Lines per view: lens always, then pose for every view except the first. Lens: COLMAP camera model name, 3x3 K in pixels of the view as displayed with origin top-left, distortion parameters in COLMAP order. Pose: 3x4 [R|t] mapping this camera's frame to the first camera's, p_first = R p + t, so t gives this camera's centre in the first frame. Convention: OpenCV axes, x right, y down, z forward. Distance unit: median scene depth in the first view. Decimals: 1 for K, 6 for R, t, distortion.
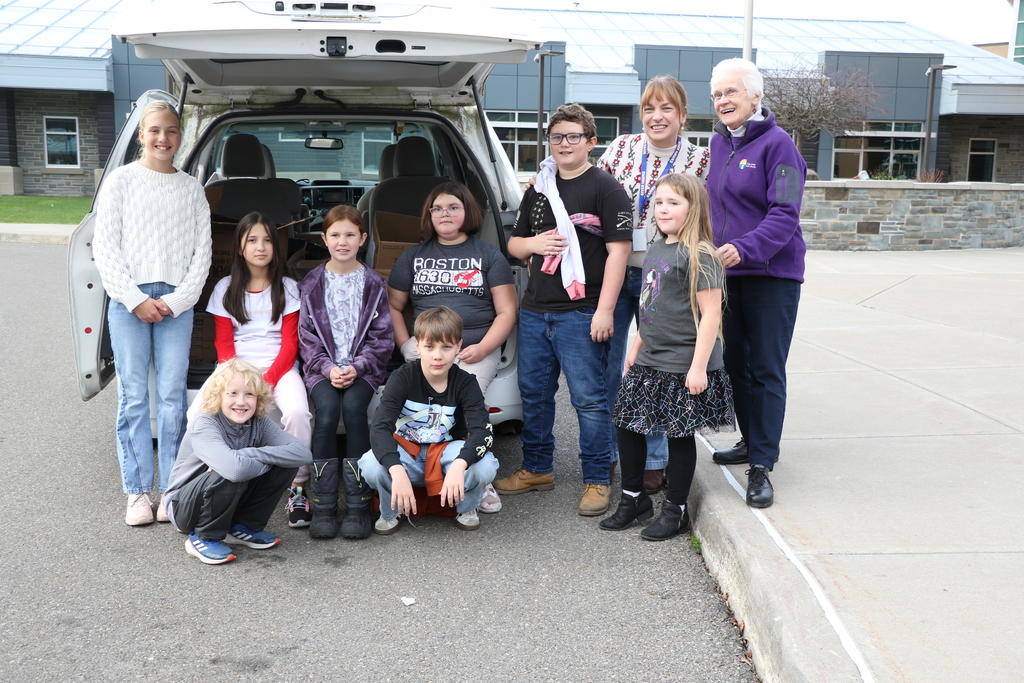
lens RADIAL K [[1168.0, 0, 512.2], [0, 1168.0, 340.4], [0, 0, 1]] dist [0.021683, 0.000000]
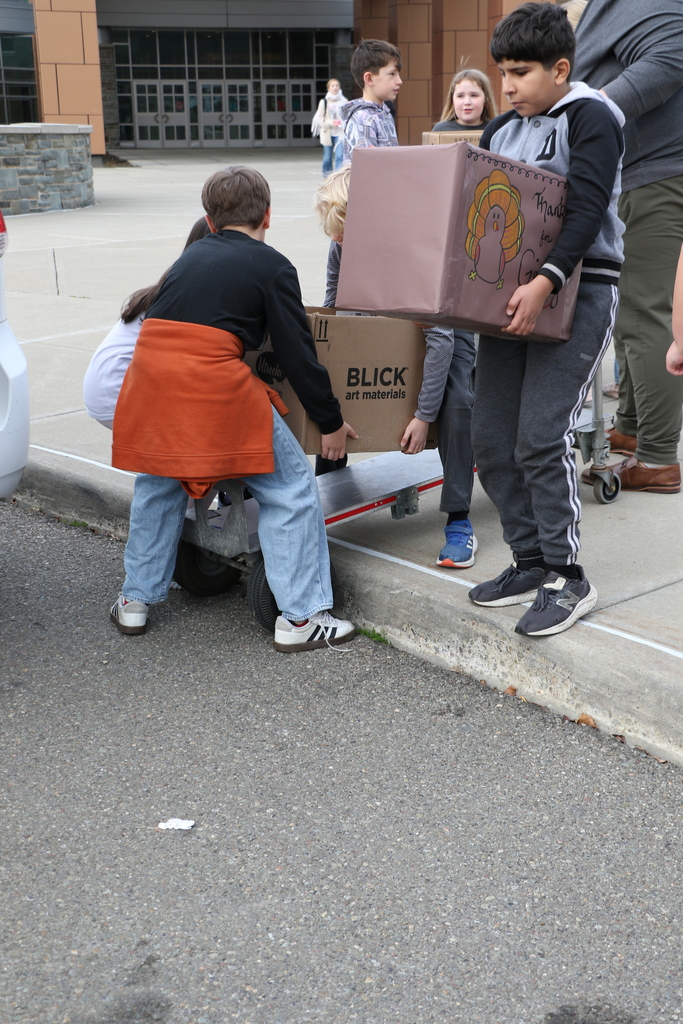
lens RADIAL K [[1481.6, 0, 349.7], [0, 1481.6, 519.4], [0, 0, 1]] dist [0.112932, 0.000000]
pose [[0.760051, -0.188236, 0.622004, -0.125780], [0.109716, 0.980560, 0.162680, -0.016104], [-0.640535, -0.055401, 0.765928, 0.085167]]
